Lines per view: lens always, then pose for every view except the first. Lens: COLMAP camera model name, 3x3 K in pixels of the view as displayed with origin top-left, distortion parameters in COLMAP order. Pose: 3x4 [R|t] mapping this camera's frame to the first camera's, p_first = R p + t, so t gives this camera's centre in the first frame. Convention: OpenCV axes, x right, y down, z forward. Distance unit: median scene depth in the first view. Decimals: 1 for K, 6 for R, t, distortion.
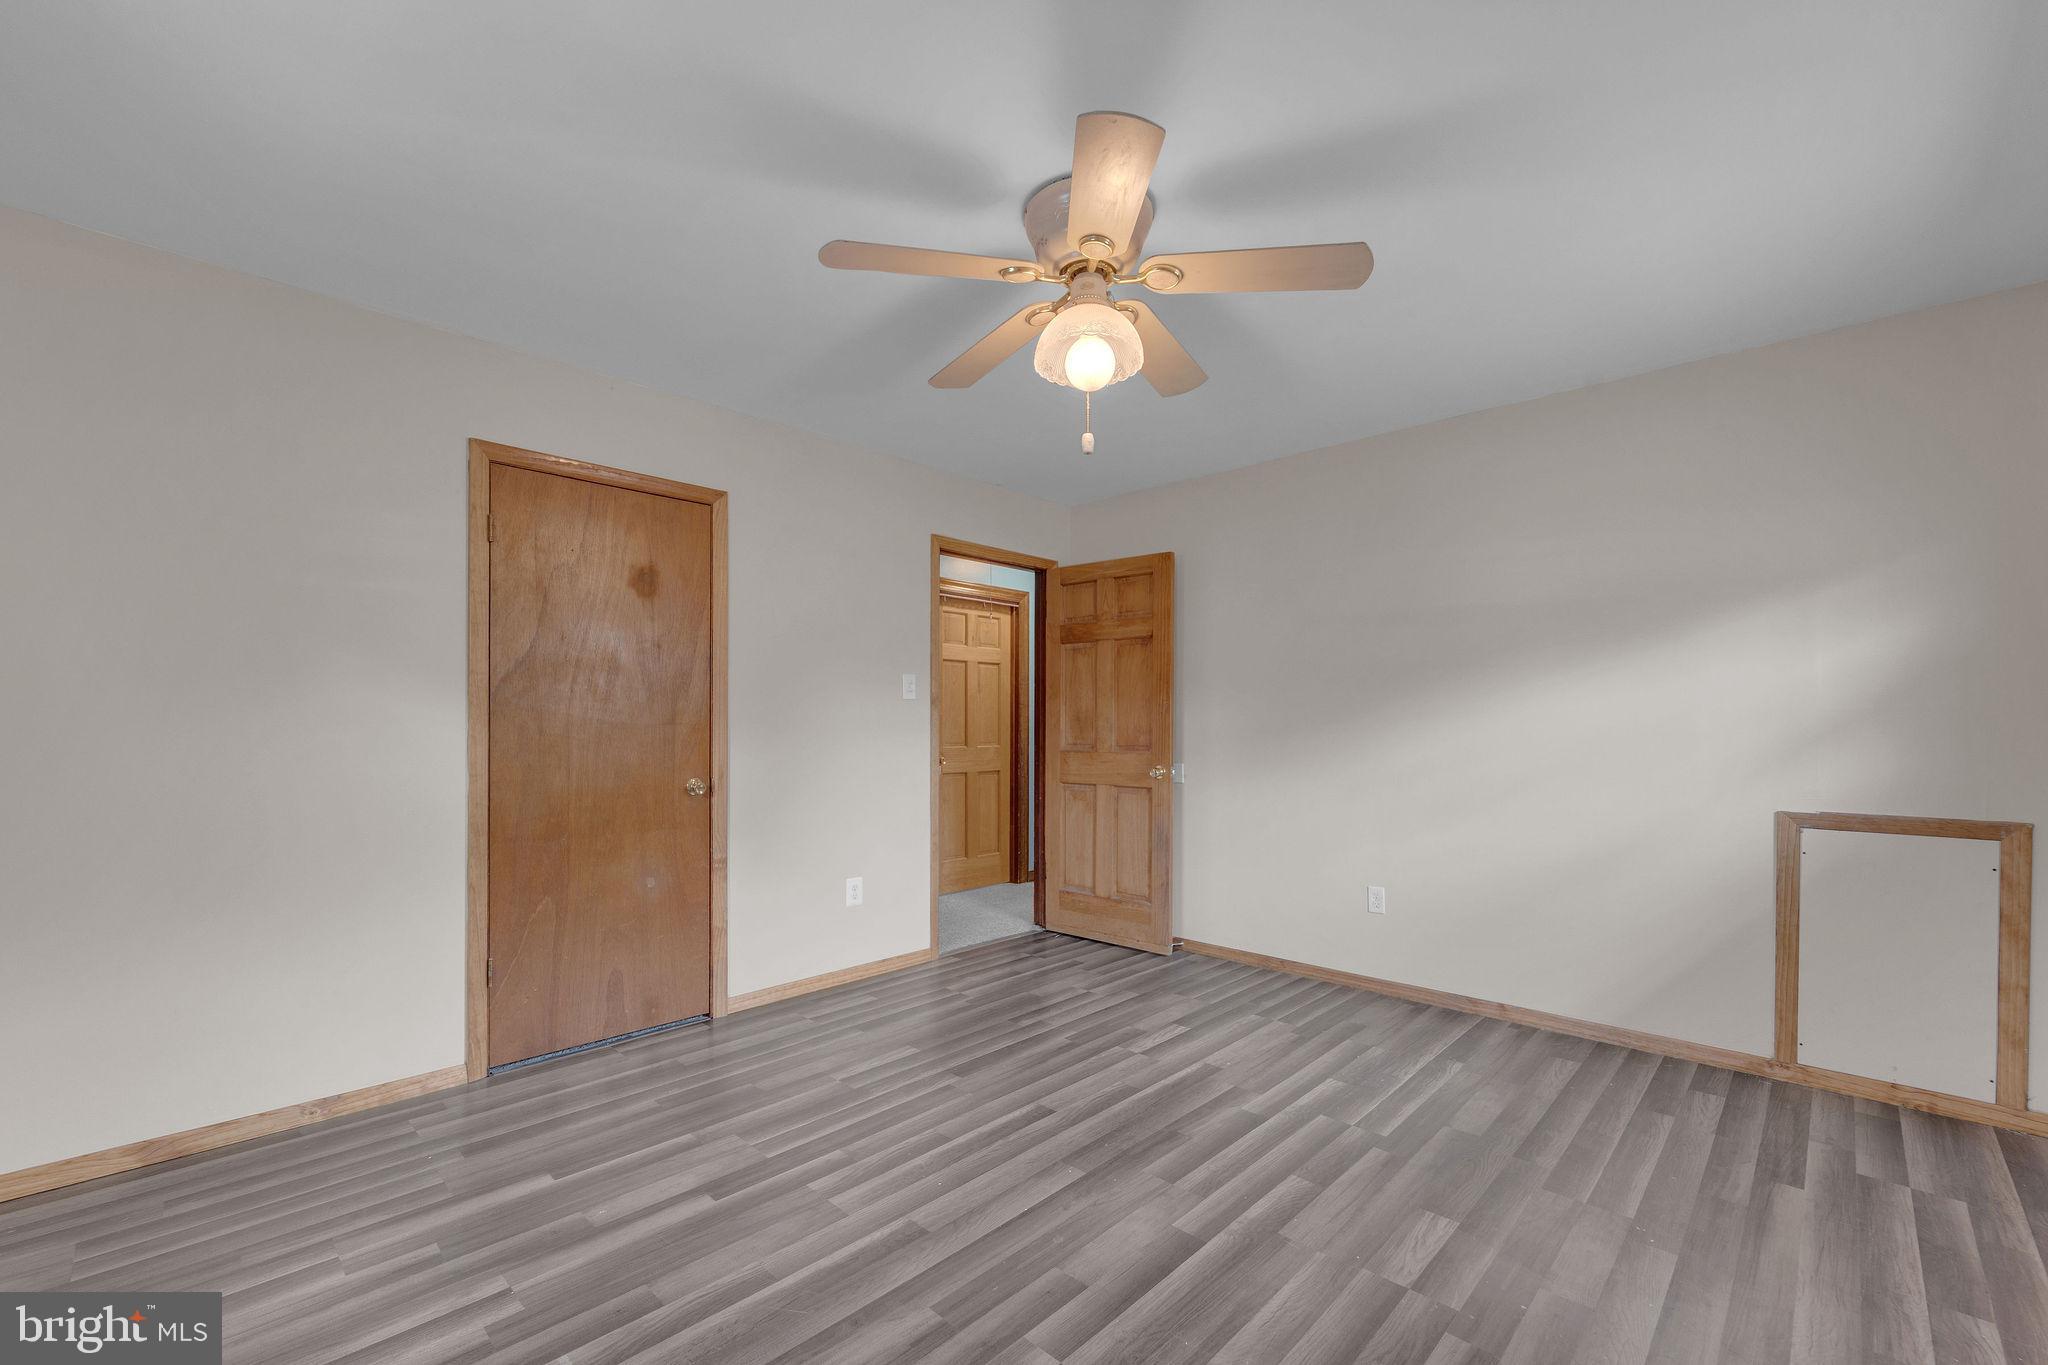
lens RADIAL K [[839.4, 0, 1032.7], [0, 839.4, 707.4], [0, 0, 1]] dist [-0.000751, -0.001008]
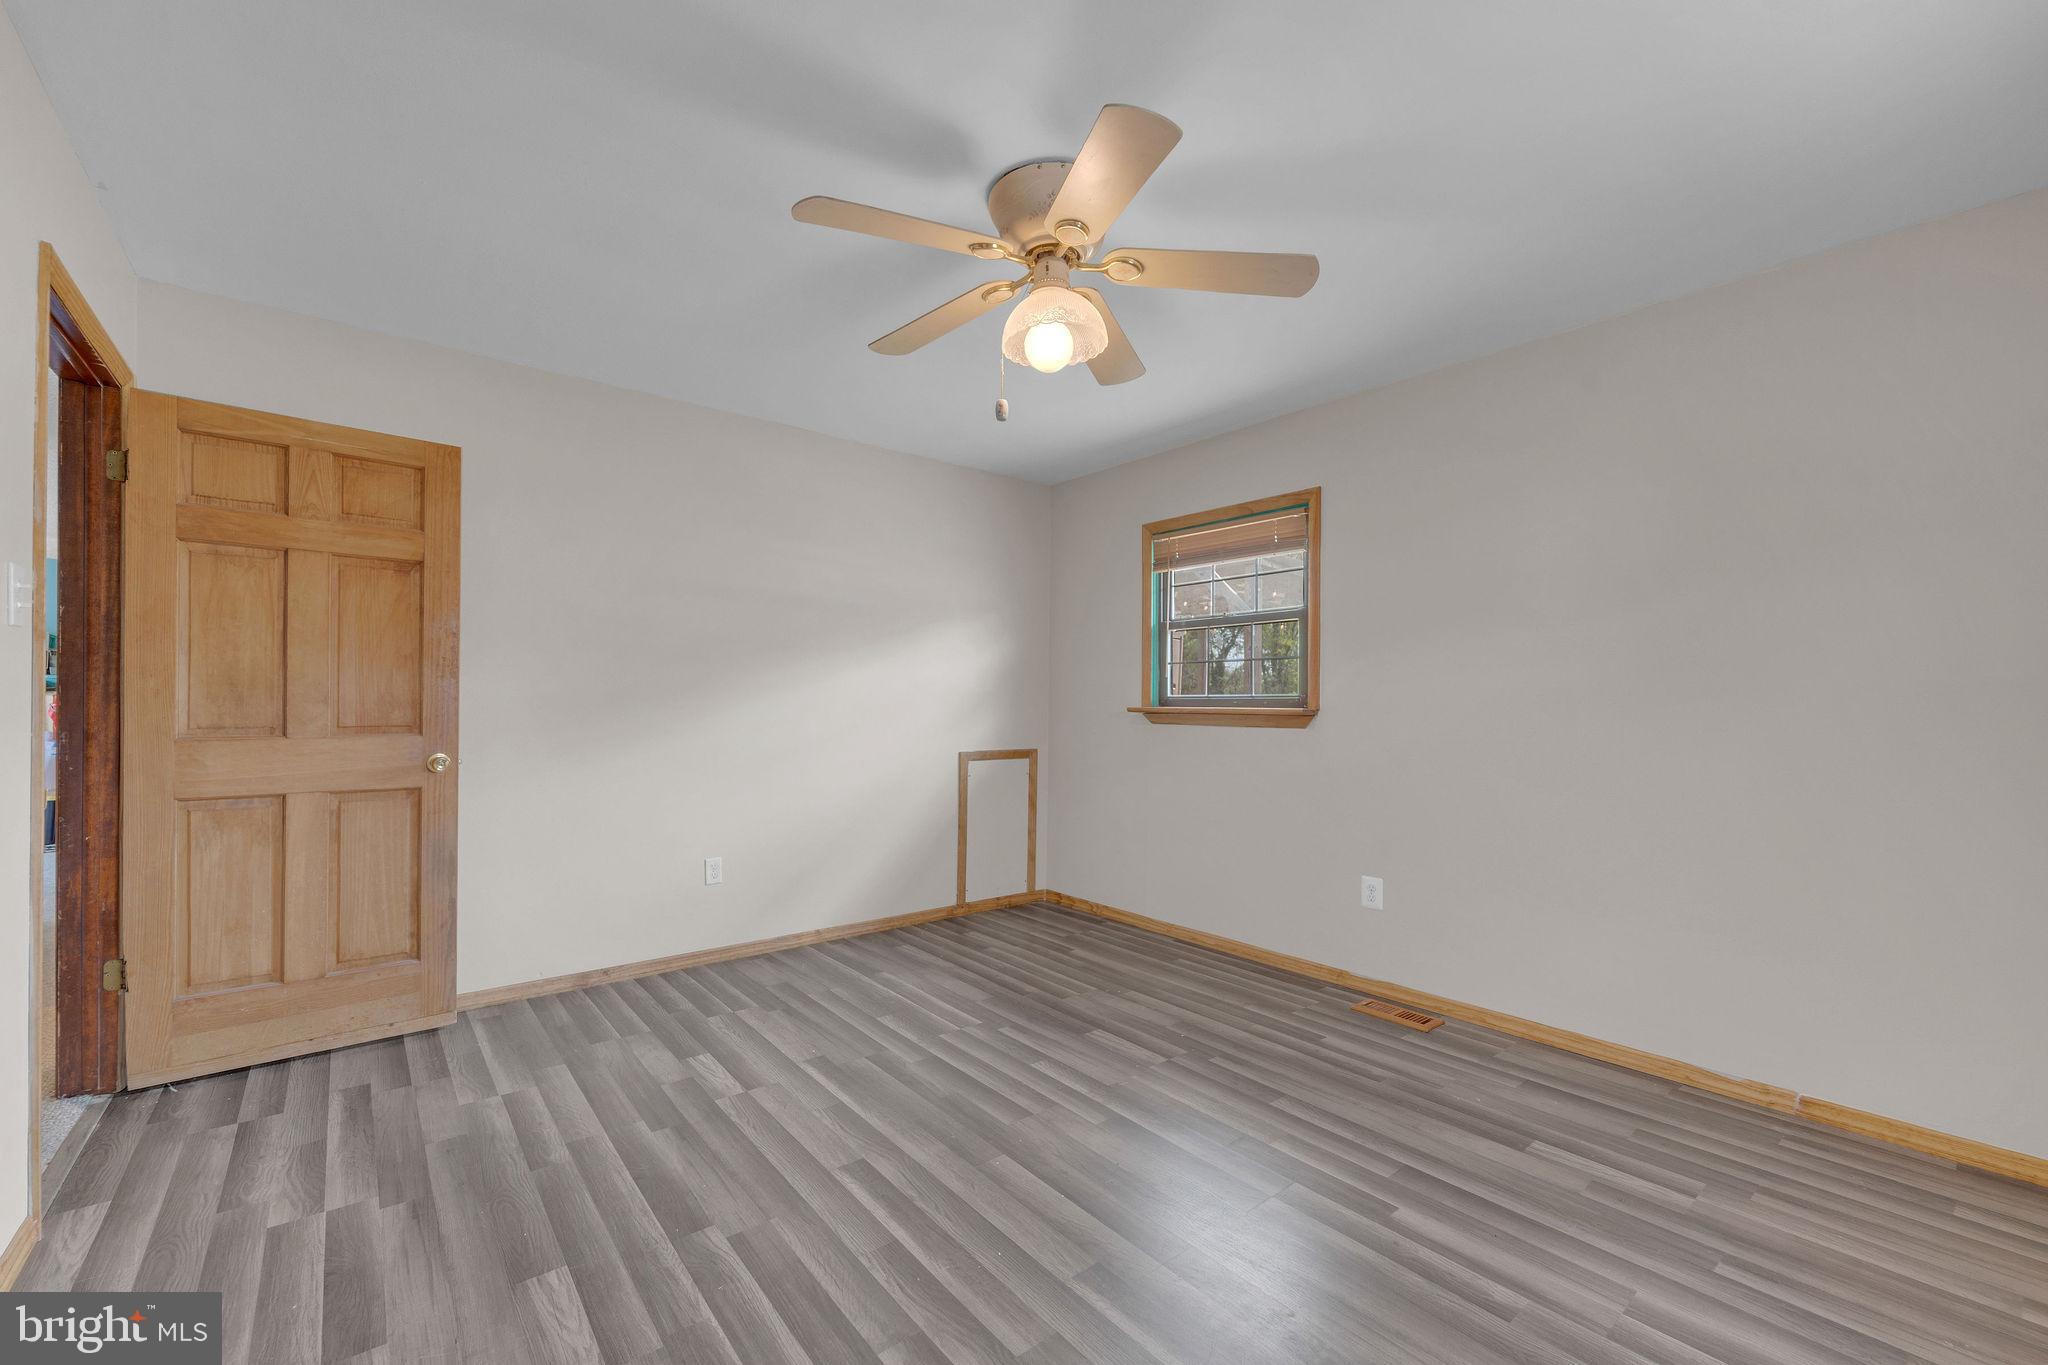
lens RADIAL K [[827.1, 0, 1015.4], [0, 827.1, 691.3], [0, 0, 1]] dist [0.000686, -0.000495]
pose [[0.130719, 0.015358, 0.991301, -0.722597], [-0.027333, 0.999556, -0.011881, 0.021107], [-0.991043, -0.025542, 0.131080, 0.702519]]
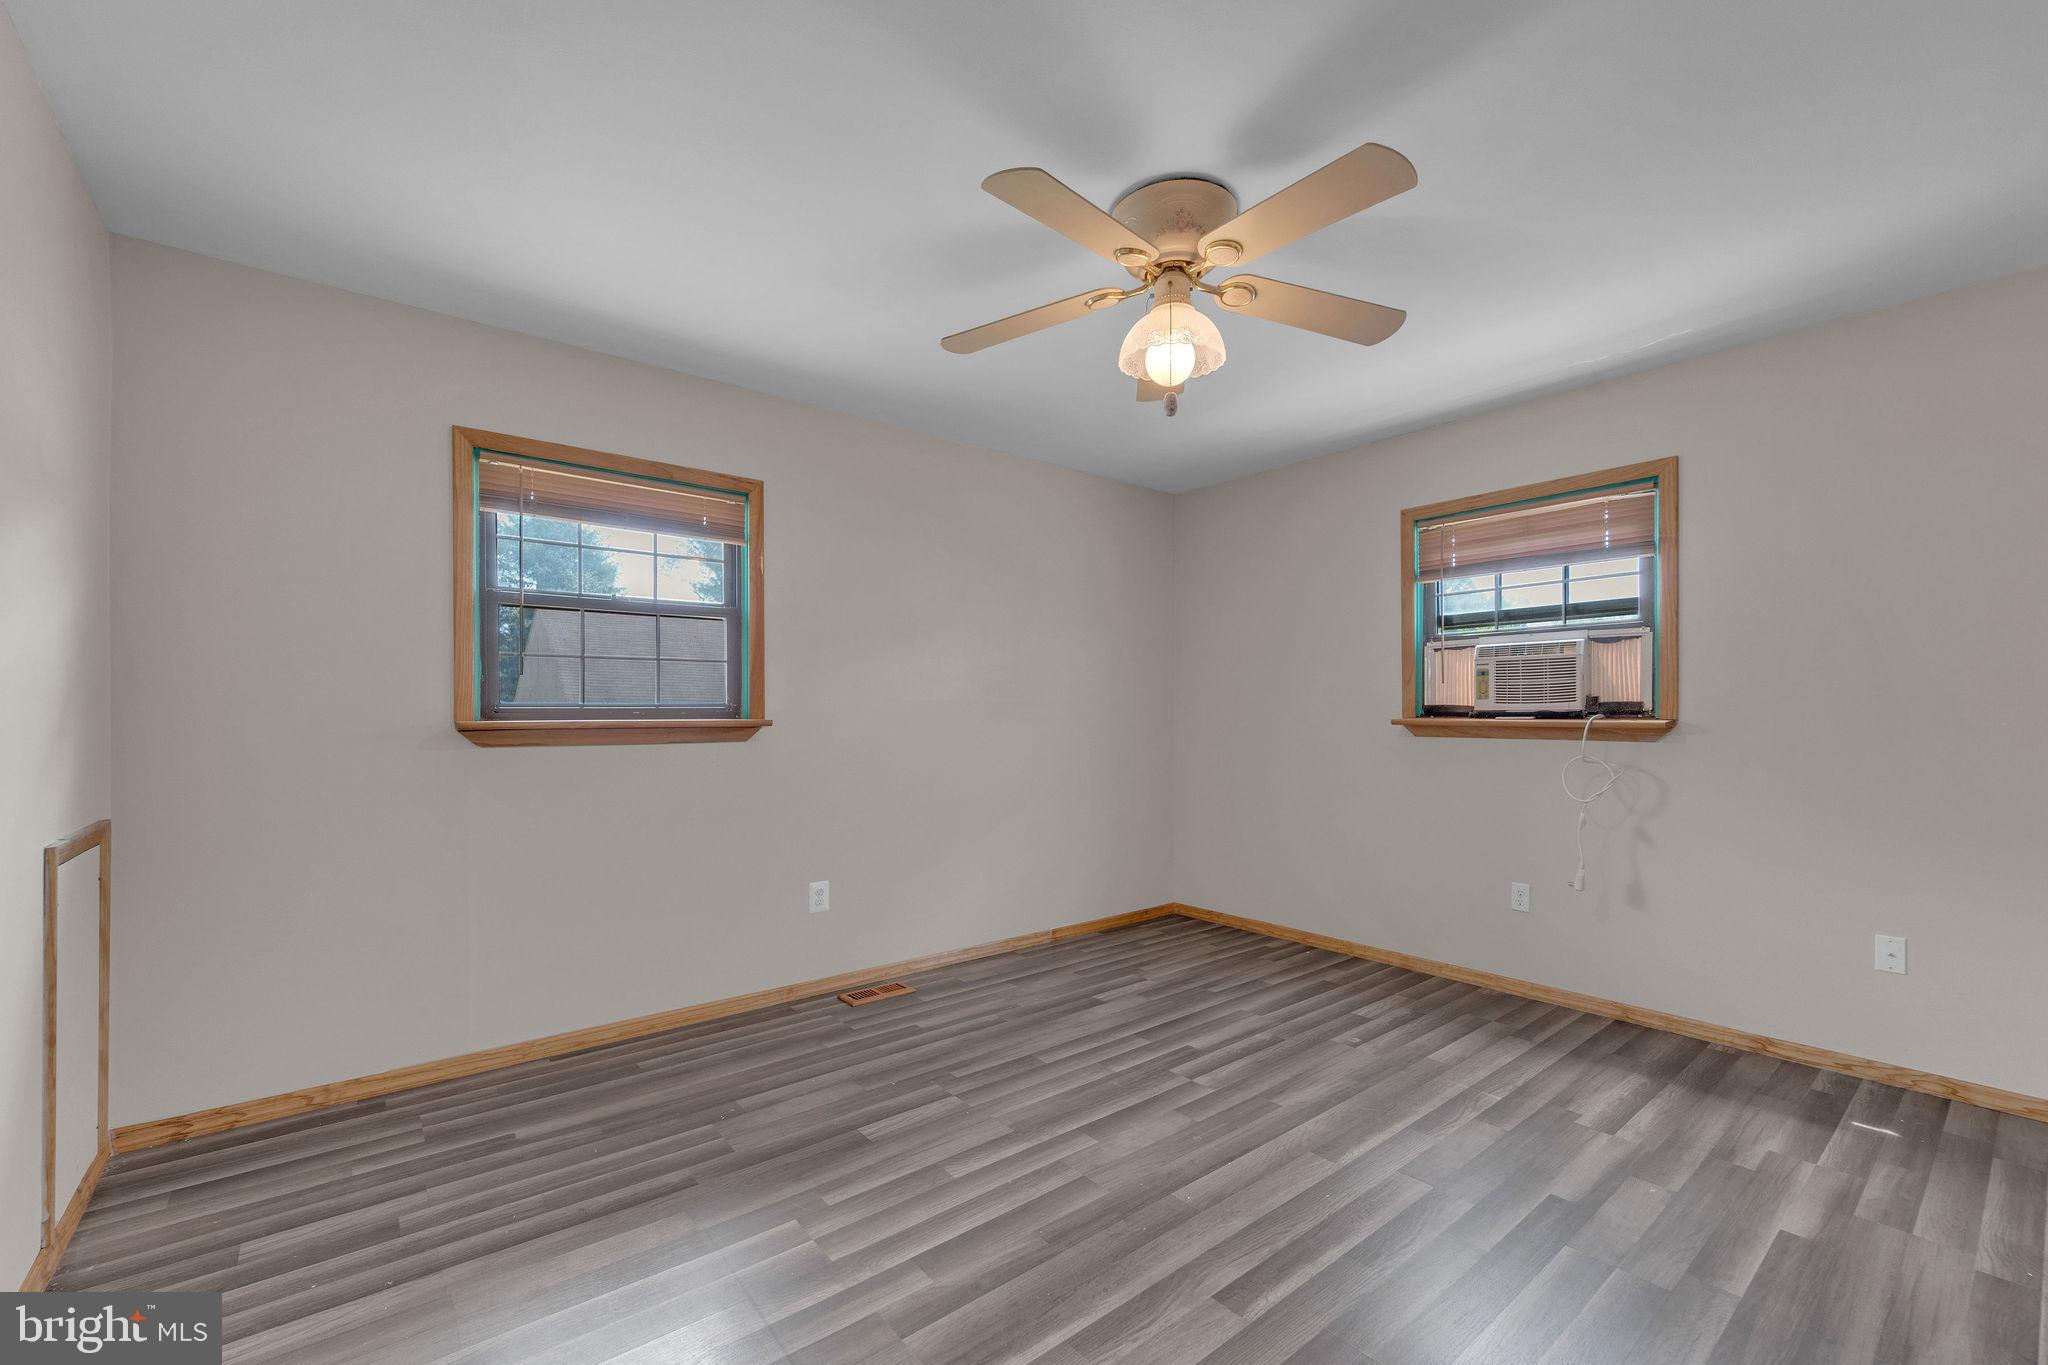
lens RADIAL K [[839.4, 0, 1032.7], [0, 839.4, 707.4], [0, 0, 1]] dist [-0.000751, -0.001008]
pose [[-0.992042, -0.000404, 0.125908, 0.079609], [-0.003553, 0.999686, -0.024788, 0.031149], [-0.125859, -0.025038, -0.991732, 1.571518]]
